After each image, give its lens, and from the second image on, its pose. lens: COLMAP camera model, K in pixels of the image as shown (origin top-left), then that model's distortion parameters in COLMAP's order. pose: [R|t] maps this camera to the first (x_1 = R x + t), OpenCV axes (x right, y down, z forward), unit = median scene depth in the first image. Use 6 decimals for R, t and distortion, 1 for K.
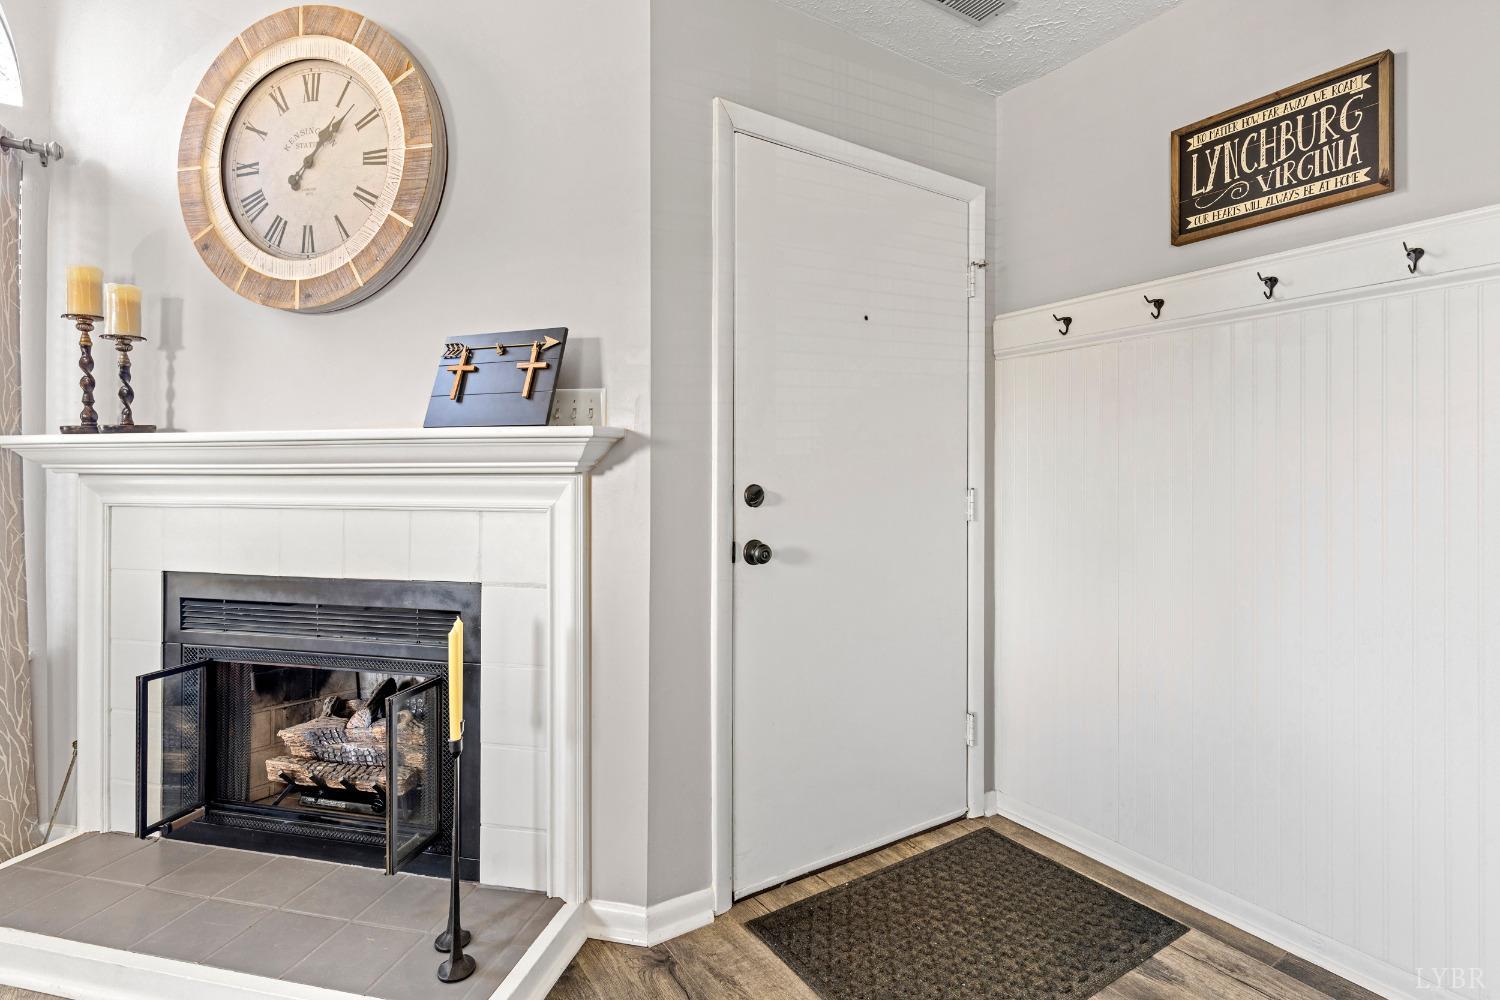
lens RADIAL K [[730.3, 0, 755.4], [0, 730.3, 476.7], [0, 0, 1]] dist [-0.002831, -0.000017]
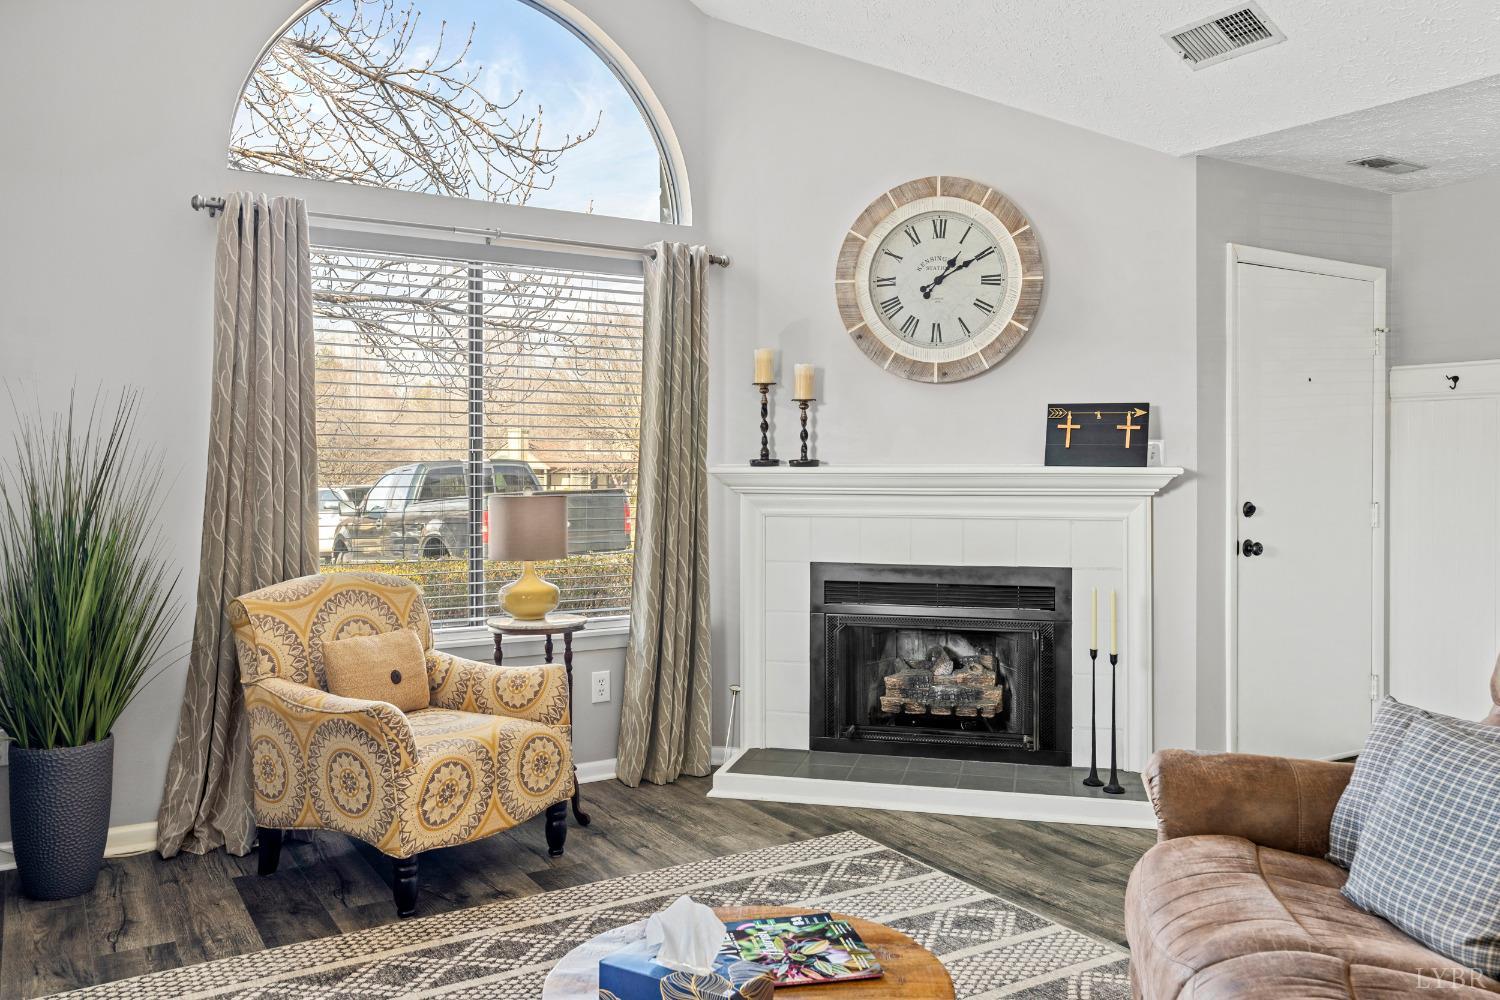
lens RADIAL K [[1184.5, 0, 756.5], [0, 1184.5, 472.9], [0, 0, 1]] dist [-0.000872, 0.002622]
pose [[0.999794, -0.000166, -0.020307, -0.920855], [0.000354, 0.999957, 0.009271, -0.068337], [0.020305, -0.009277, 0.999751, -1.366400]]
